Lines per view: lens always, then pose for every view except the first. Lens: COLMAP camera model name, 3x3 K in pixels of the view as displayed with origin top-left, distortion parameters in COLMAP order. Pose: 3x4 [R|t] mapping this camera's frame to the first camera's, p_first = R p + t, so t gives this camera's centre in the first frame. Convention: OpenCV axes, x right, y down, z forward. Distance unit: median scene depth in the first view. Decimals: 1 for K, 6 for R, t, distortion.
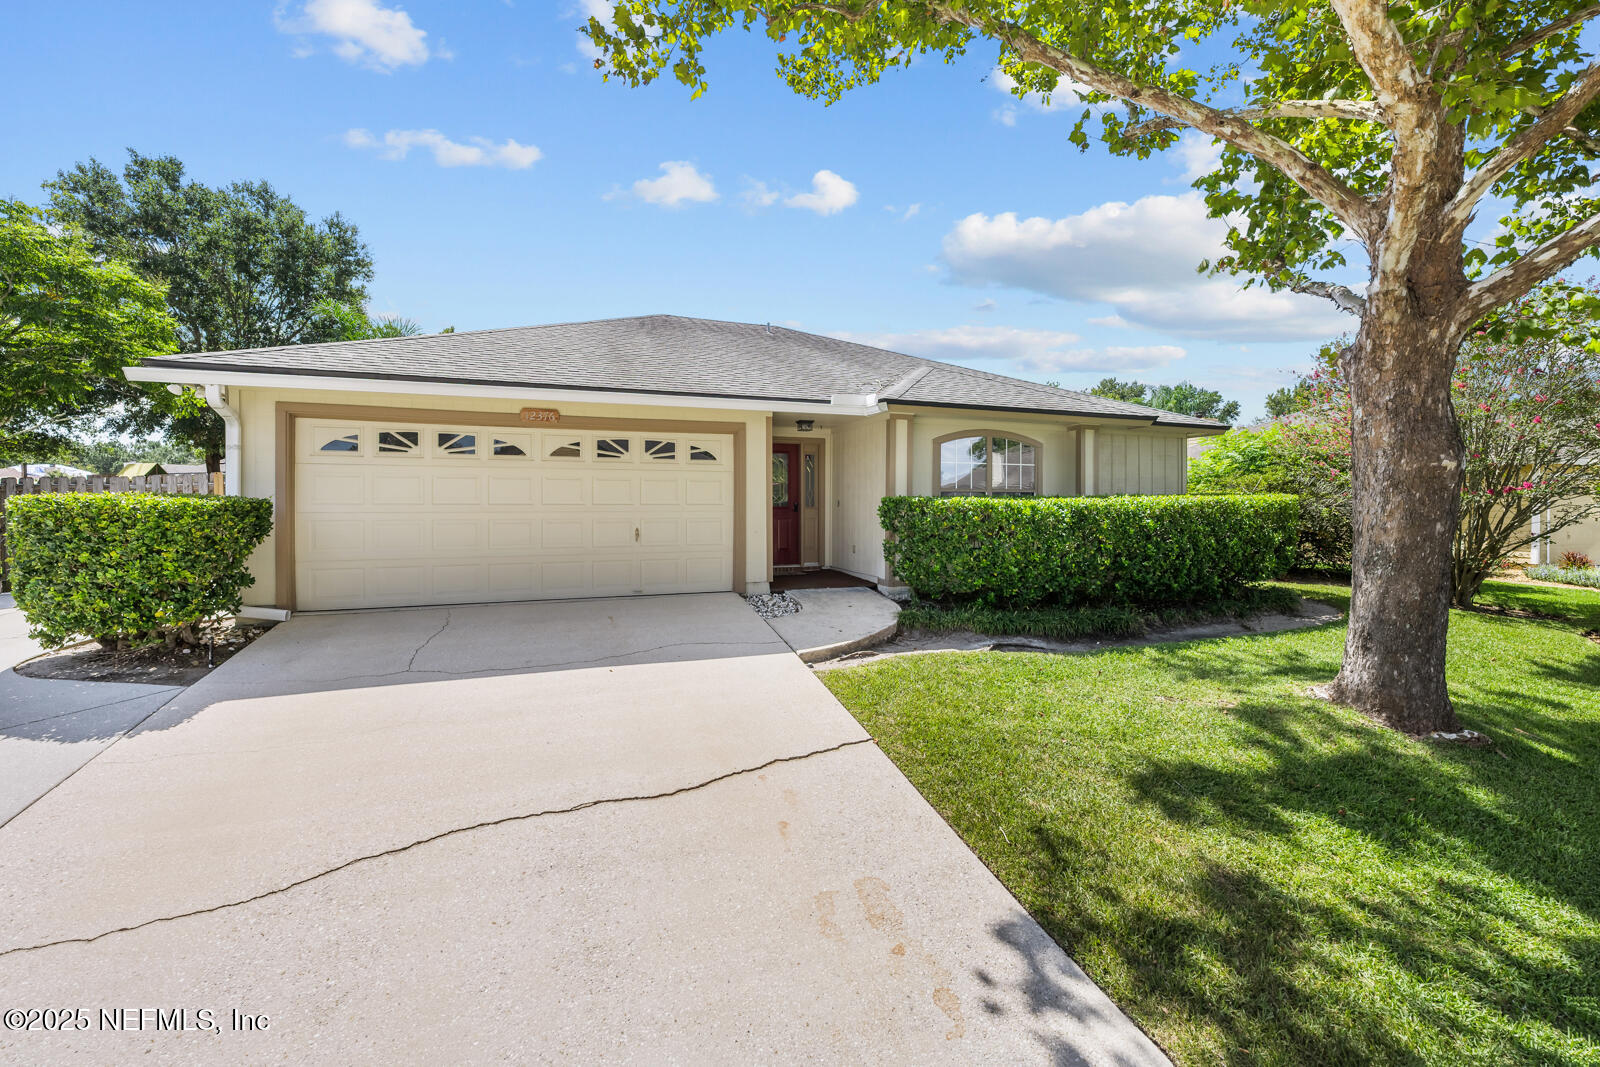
lens RADIAL K [[749.7, 0, 800.0], [0, 749.7, 533.5], [0, 0, 1]] dist [0.019918, 0.000396]
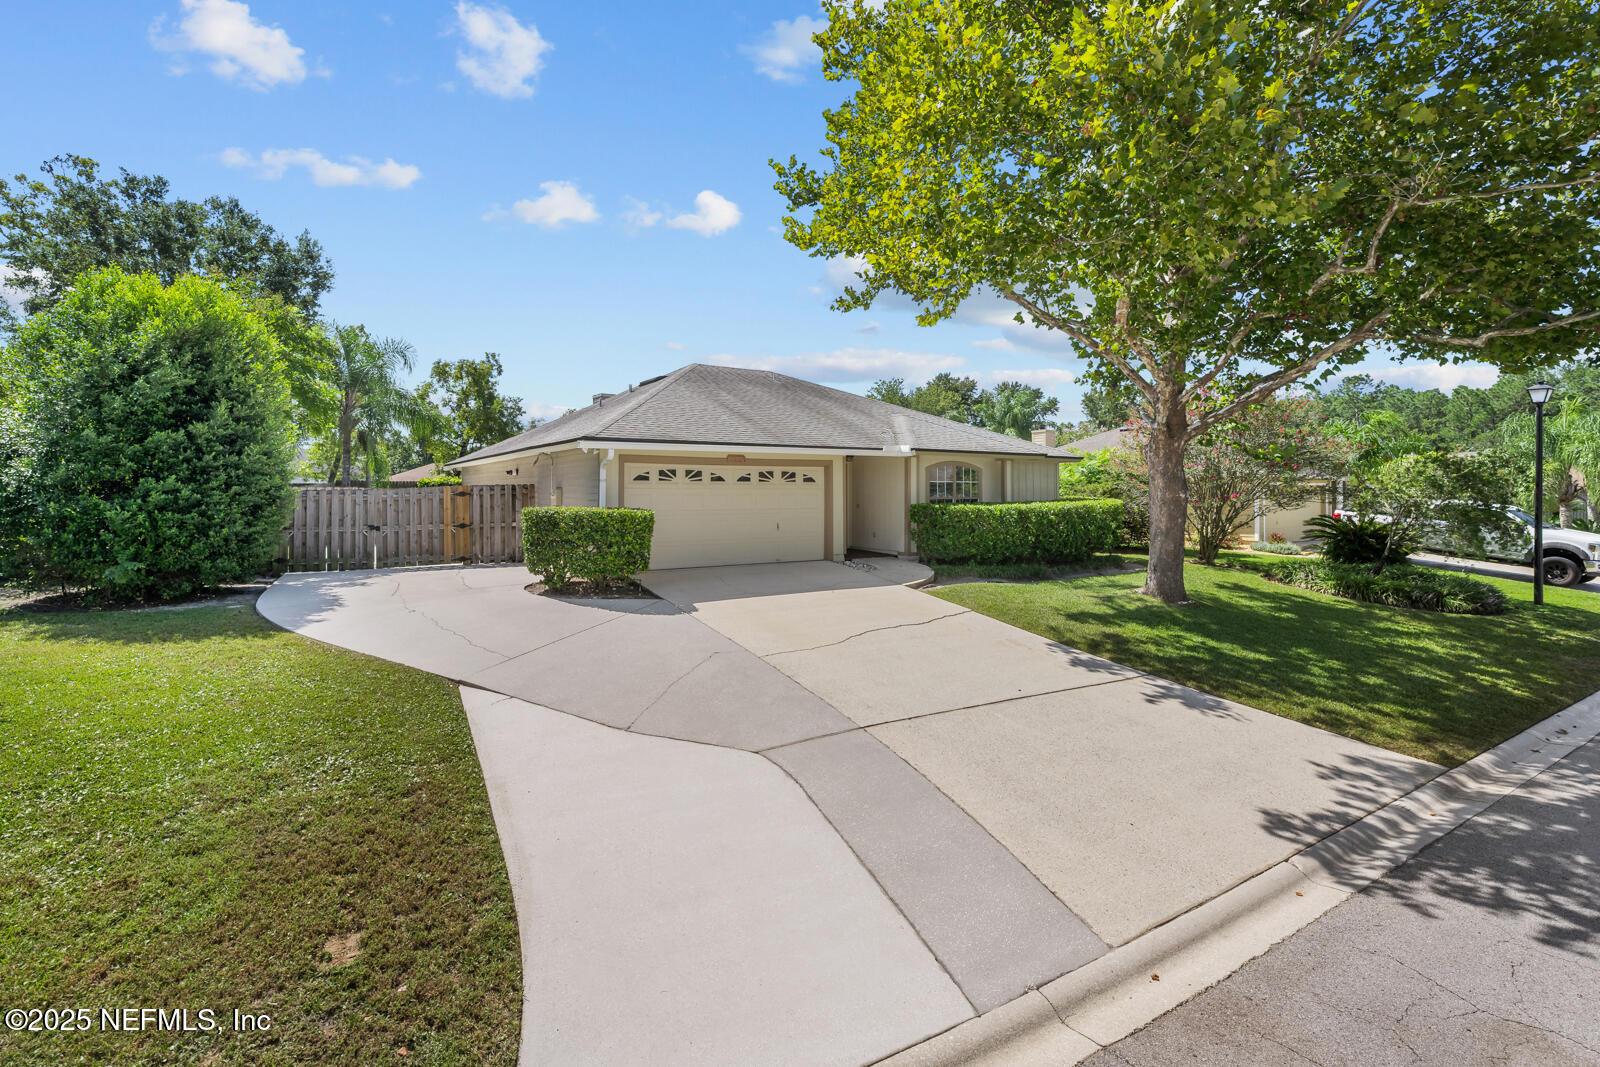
lens RADIAL K [[749.7, 0, 800.0], [0, 749.7, 533.5], [0, 0, 1]] dist [0.019918, 0.000396]
pose [[0.981943, -0.010413, 0.188889, -0.471634], [0.008502, 0.999904, 0.010926, -0.000839], [-0.188985, -0.009123, 0.981938, -0.662355]]
